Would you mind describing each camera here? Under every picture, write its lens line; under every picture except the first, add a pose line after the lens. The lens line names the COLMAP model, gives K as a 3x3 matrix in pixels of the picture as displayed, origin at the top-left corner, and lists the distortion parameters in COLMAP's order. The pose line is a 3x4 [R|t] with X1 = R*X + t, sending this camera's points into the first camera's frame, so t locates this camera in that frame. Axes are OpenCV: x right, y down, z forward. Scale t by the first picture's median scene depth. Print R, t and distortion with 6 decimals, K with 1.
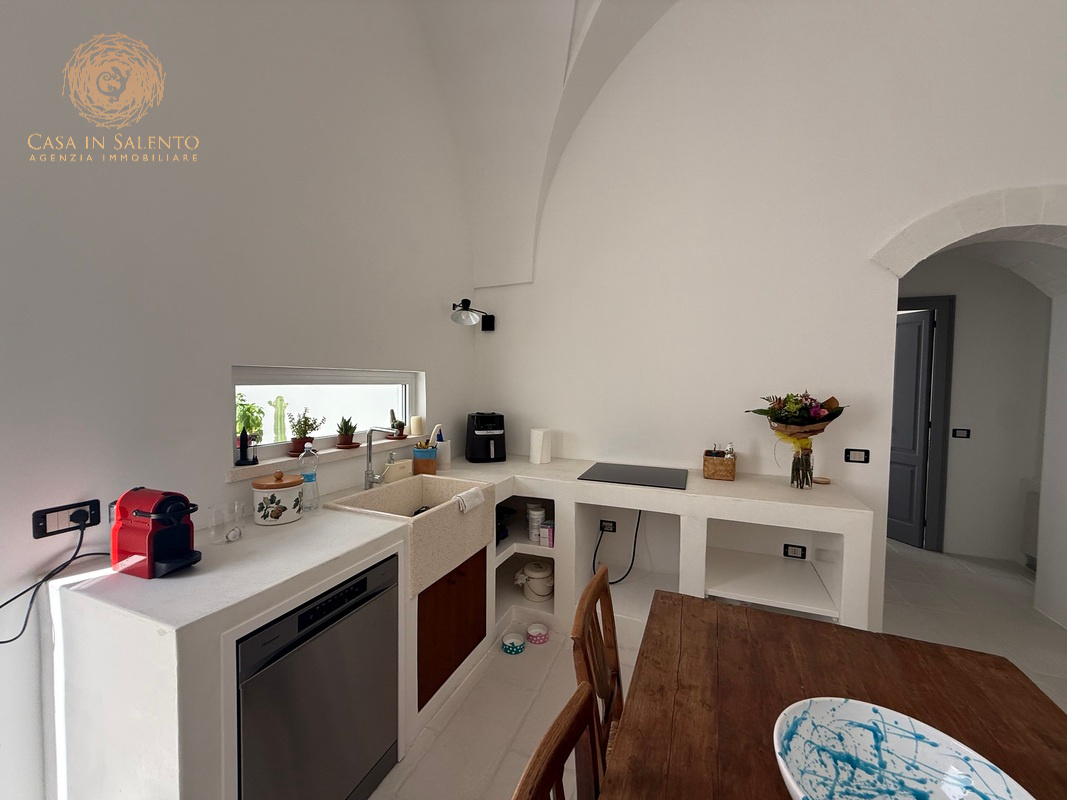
lens RADIAL K [[424.4, 0, 532.1], [0, 424.4, 399.6], [0, 0, 1]] dist [0.003131, 0.000082]
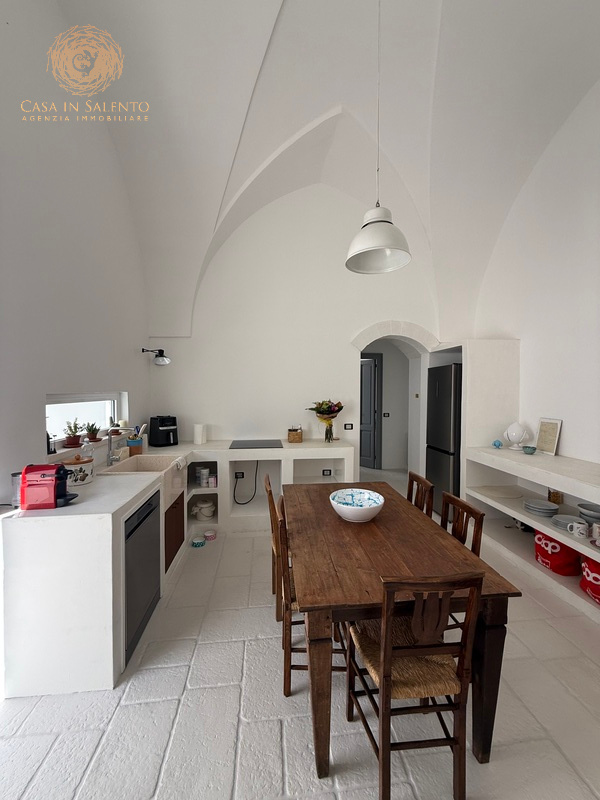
lens RADIAL K [[318.2, 0, 298.9], [0, 318.2, 398.8], [0, 0, 1]] dist [0.003131, 0.000082]
pose [[0.880715, -0.023351, 0.473071, -0.285575], [0.028165, 0.999598, -0.003096, -0.020765], [-0.472809, 0.016051, 0.881019, -0.395356]]
